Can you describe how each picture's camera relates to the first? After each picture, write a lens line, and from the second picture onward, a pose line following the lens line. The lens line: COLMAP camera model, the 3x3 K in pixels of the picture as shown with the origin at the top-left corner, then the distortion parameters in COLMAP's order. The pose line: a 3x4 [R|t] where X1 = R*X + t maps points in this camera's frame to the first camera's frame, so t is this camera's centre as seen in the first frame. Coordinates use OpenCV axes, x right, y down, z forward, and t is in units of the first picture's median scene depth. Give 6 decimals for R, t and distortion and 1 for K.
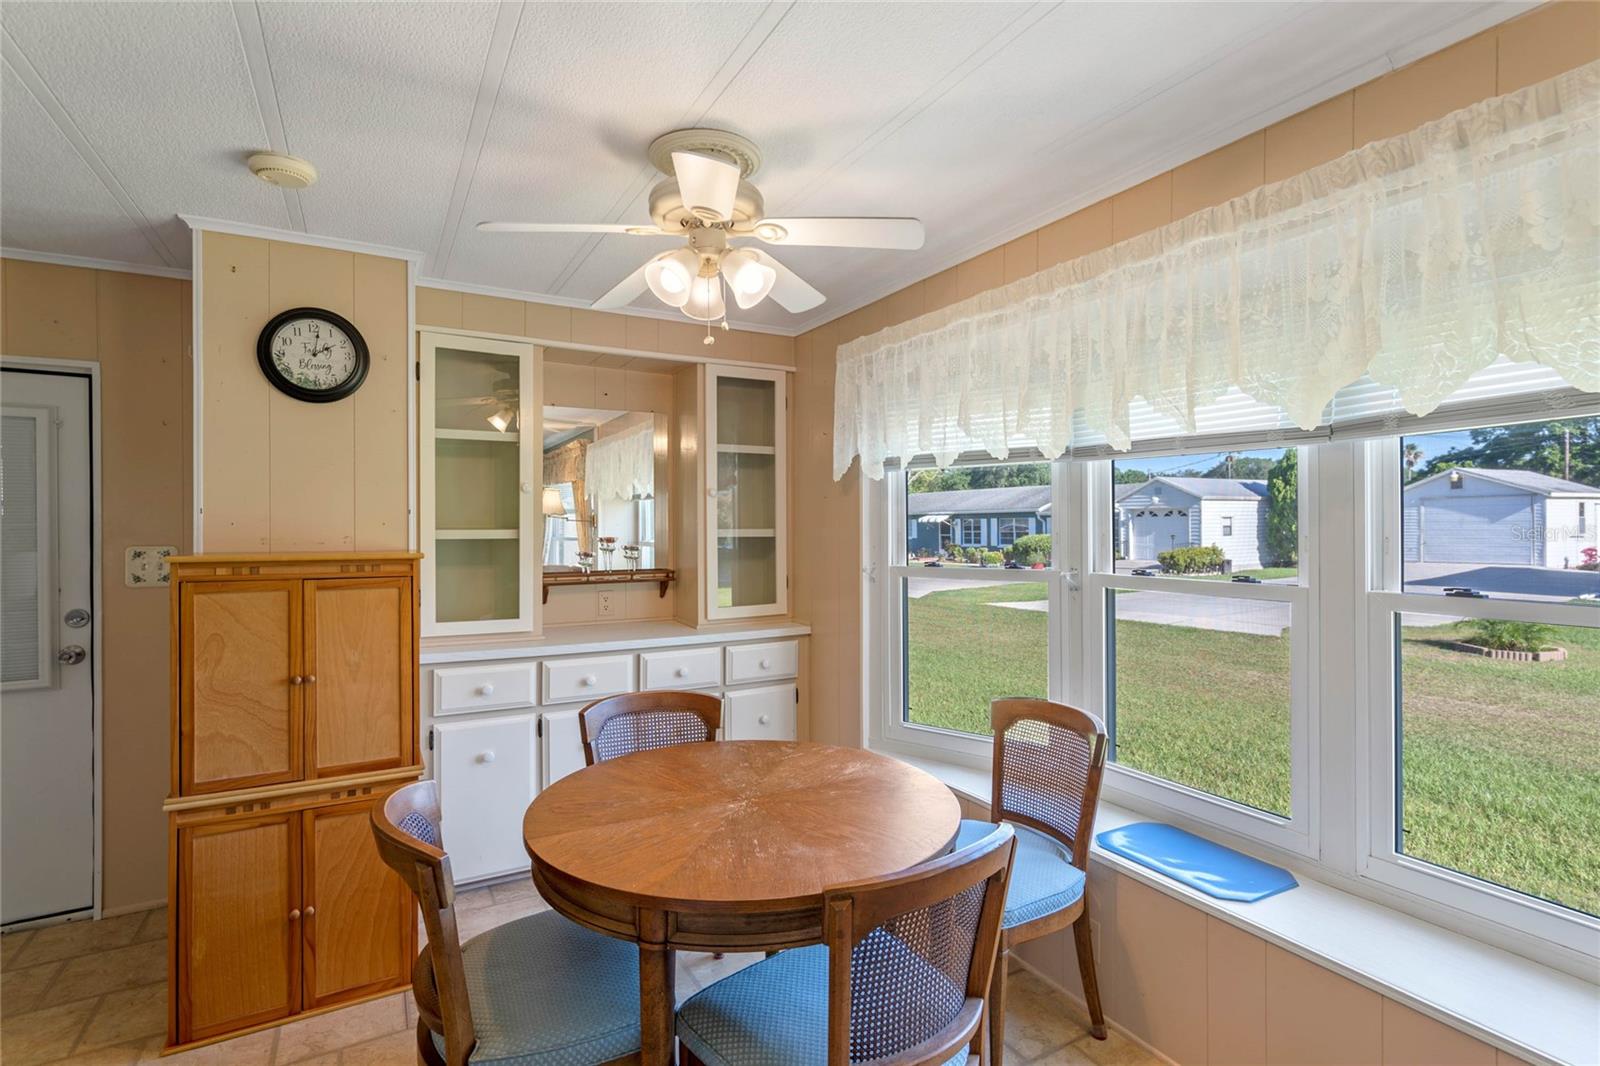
lens RADIAL K [[771.9, 0, 806.9], [0, 771.9, 528.8], [0, 0, 1]] dist [0.002450, 0.000985]
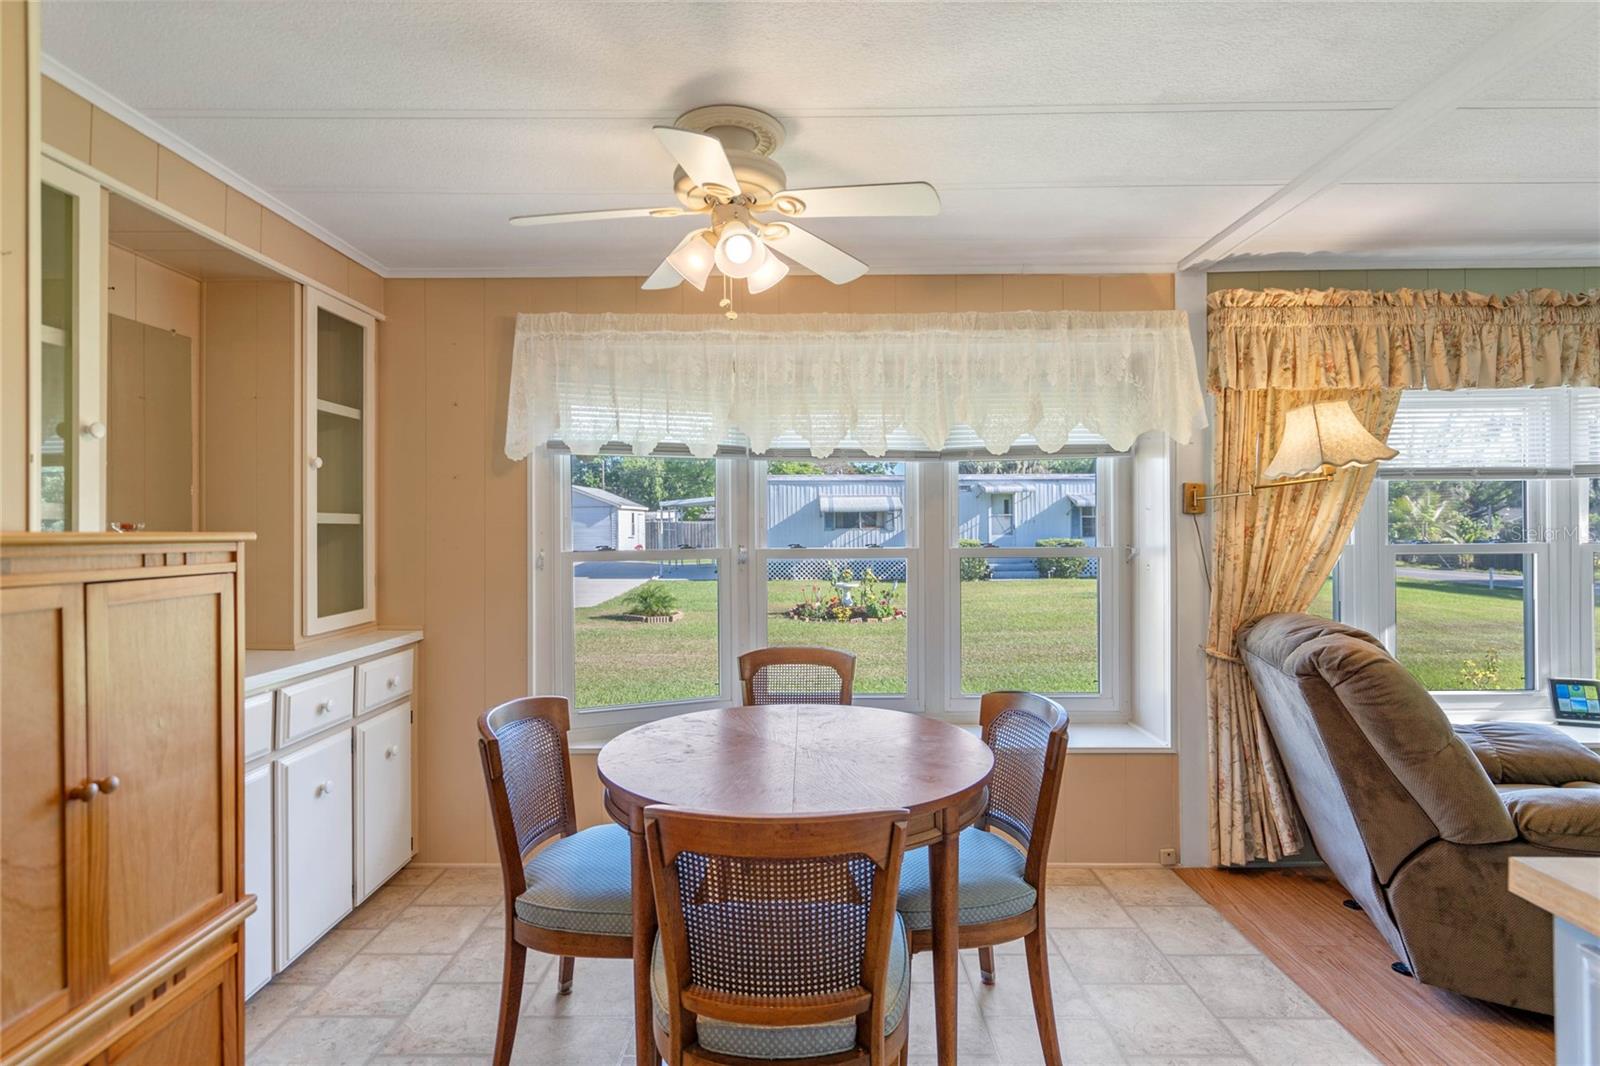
lens RADIAL K [[771.9, 0, 805.5], [0, 771.9, 528.1], [0, 0, 1]] dist [0.002450, 0.000985]
pose [[0.492498, -0.000071, 0.870314, -0.534129], [0.009824, 0.999937, -0.005477, 0.024118], [-0.870258, 0.011248, 0.492468, 0.231176]]
